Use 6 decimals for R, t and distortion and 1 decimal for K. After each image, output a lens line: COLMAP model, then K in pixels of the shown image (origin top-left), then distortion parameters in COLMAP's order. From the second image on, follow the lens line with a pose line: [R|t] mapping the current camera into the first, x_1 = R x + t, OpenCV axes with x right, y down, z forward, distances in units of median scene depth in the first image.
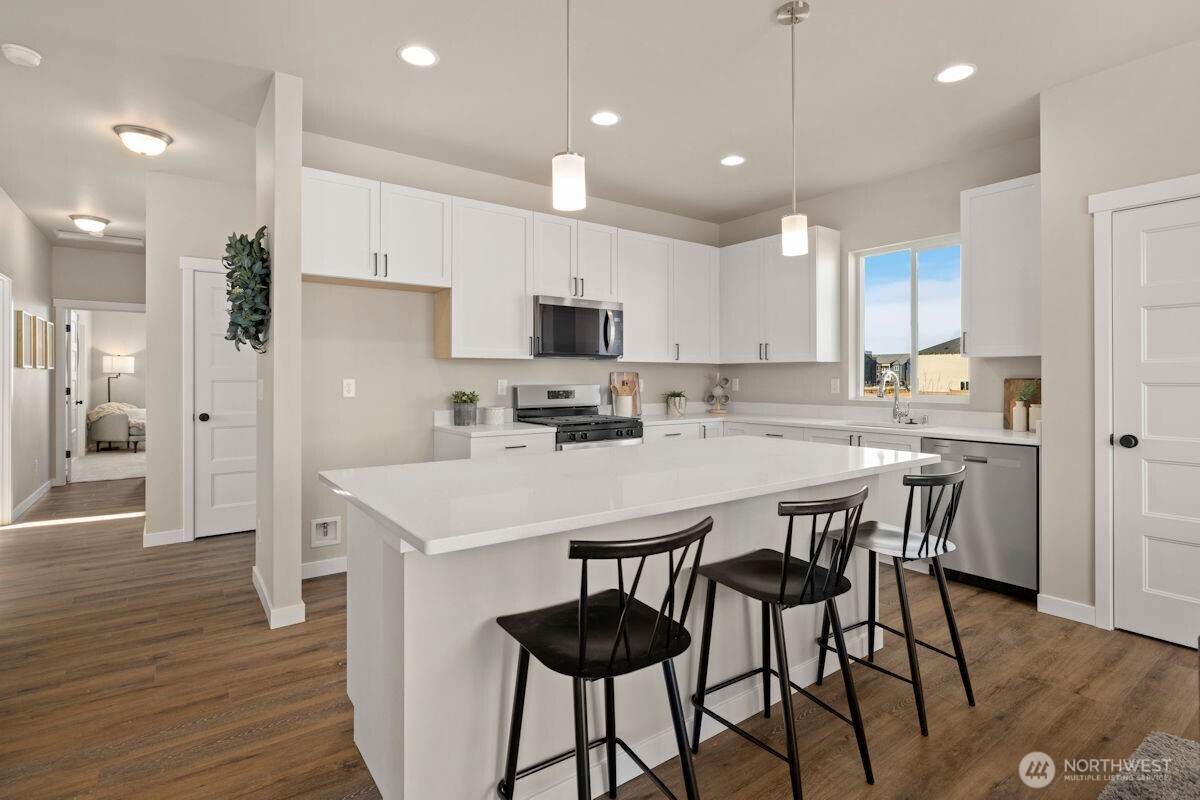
lens RADIAL K [[585.9, 0, 601.1], [0, 585.9, 375.2], [0, 0, 1]] dist [-0.002746, -0.000038]
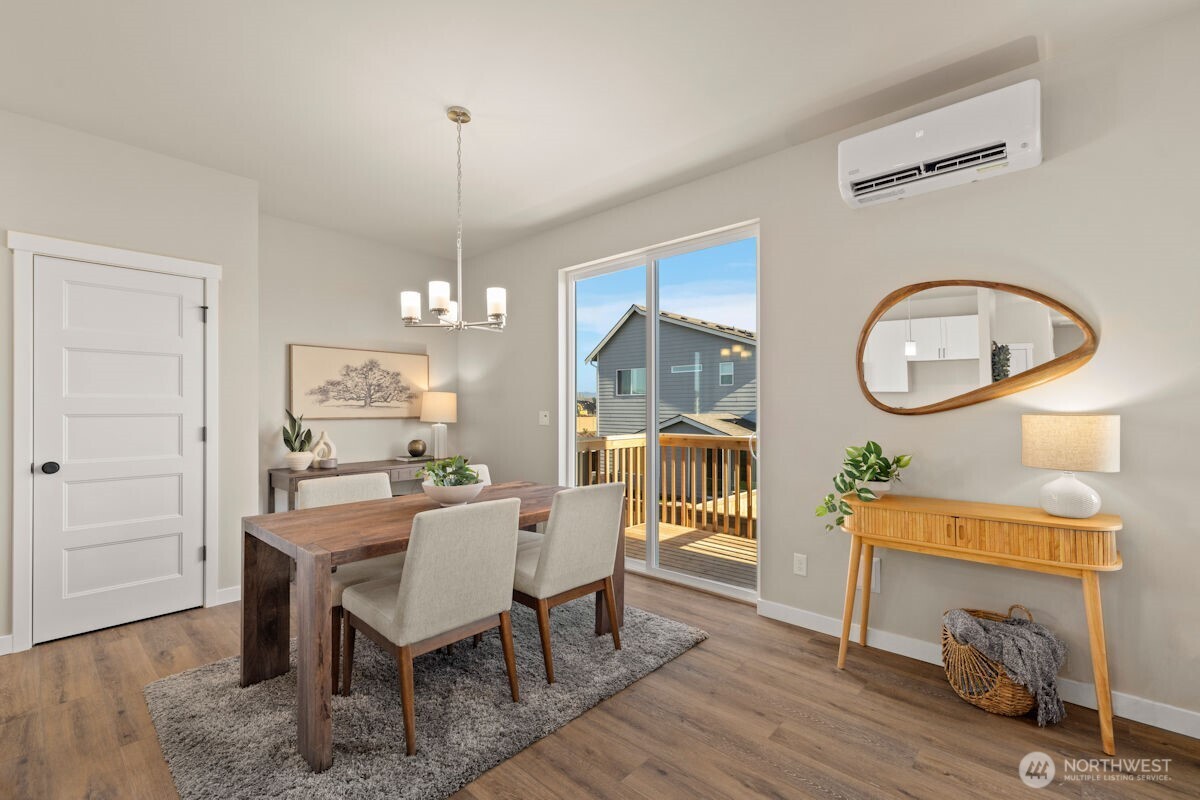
lens RADIAL K [[507.7, 0, 612.2], [0, 507.7, 405.8], [0, 0, 1]] dist [-0.002356, 0.000035]
pose [[-0.205089, 0.007554, 0.978714, -0.183513], [-0.000074, 0.999970, -0.007734, 0.002923], [-0.978743, -0.001659, -0.205082, 0.119445]]
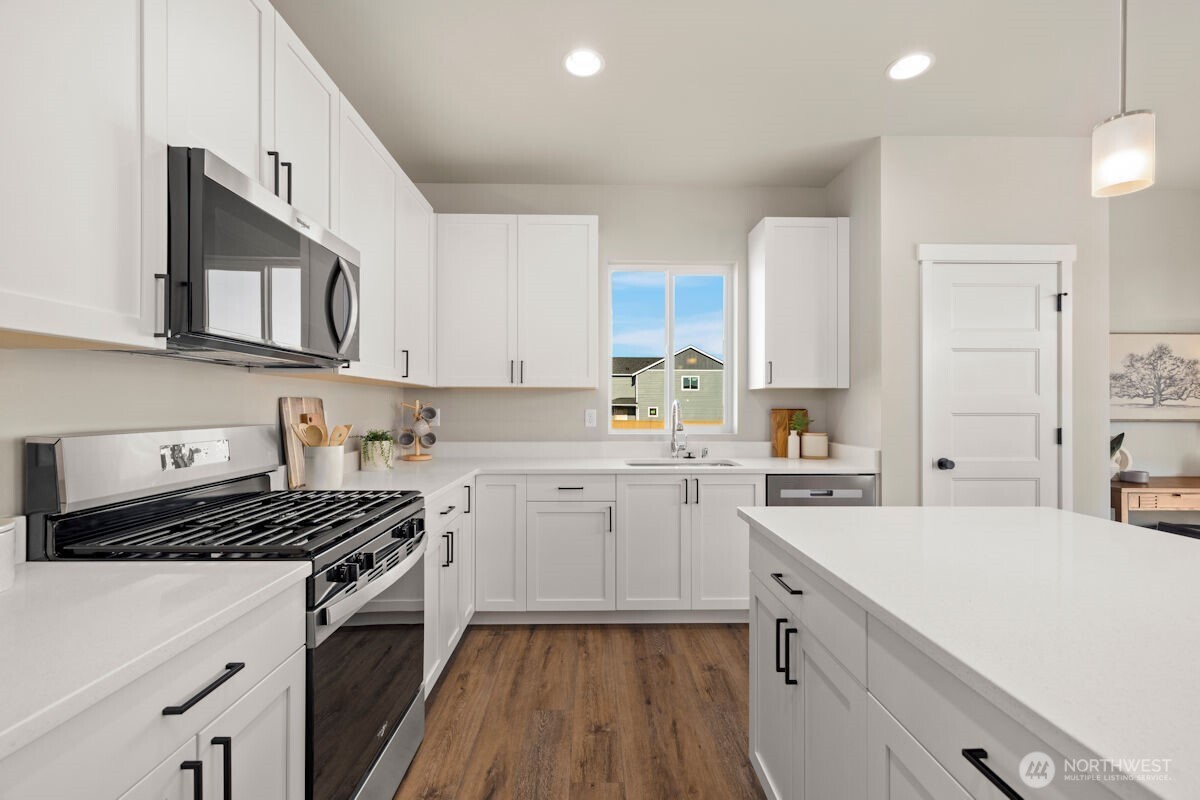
lens RADIAL K [[507.7, 0, 605.8], [0, 507.7, 407.5], [0, 0, 1]] dist [-0.002356, 0.000035]
pose [[0.571520, -0.000674, 0.820588, -0.223608], [-0.006341, 0.999966, 0.005238, 0.000160], [-0.820564, -0.008197, 0.571496, 0.724200]]
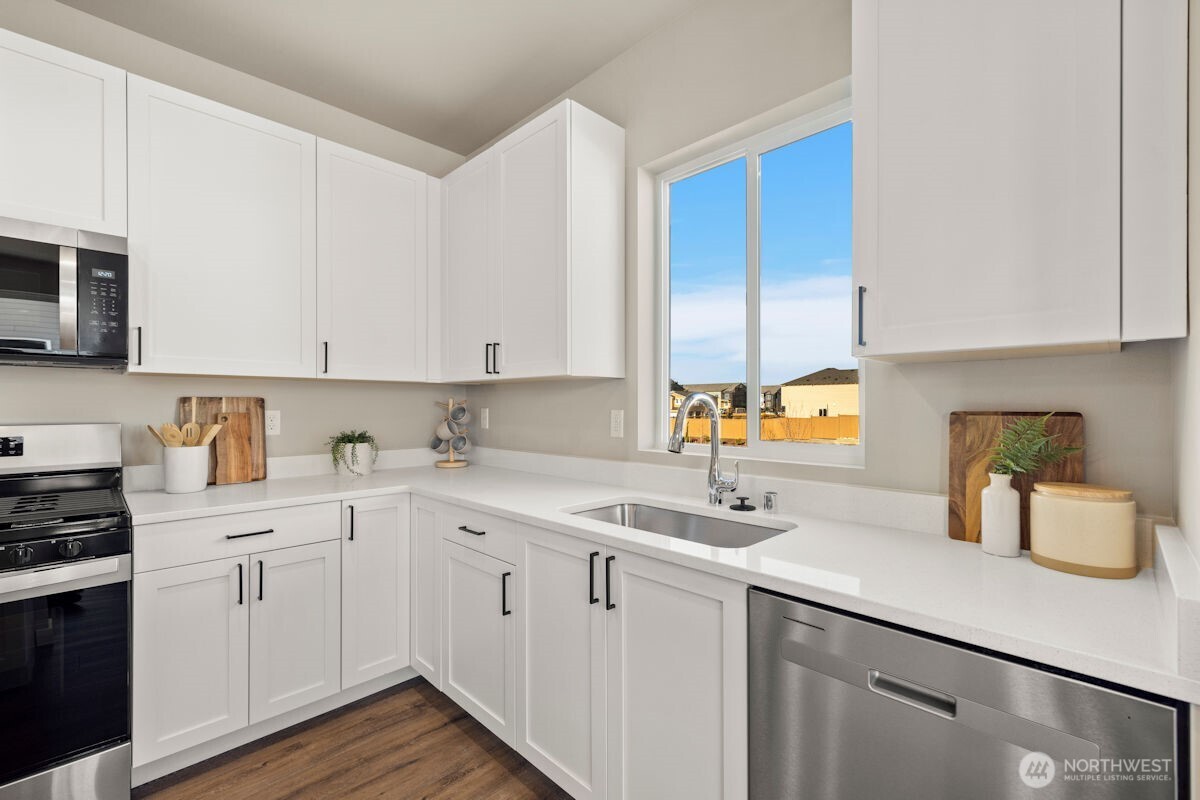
lens RADIAL K [[507.7, 0, 602.2], [0, 507.7, 406.2], [0, 0, 1]] dist [-0.002356, 0.000035]
pose [[0.989118, -0.000230, 0.147125, 0.403403], [-0.000559, 0.999986, 0.005322, 0.000773], [-0.147124, -0.005346, 0.989104, 0.692050]]
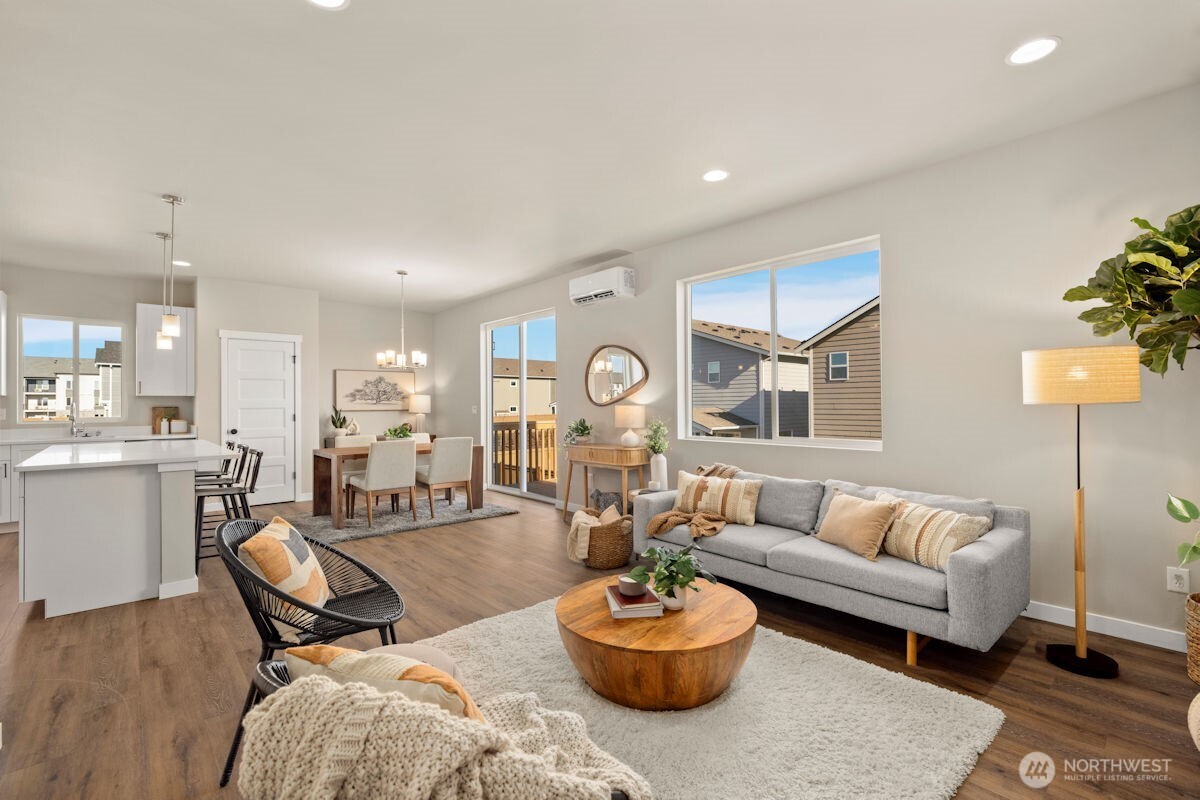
lens RADIAL K [[538.0, 0, 601.1], [0, 538.0, 397.4], [0, 0, 1]] dist [0.004593, -0.000309]
pose [[-0.079599, 0.015159, 0.996712, -1.132201], [0.004912, 0.999878, -0.014815, 0.006523], [-0.996815, 0.003716, -0.079664, -0.284823]]
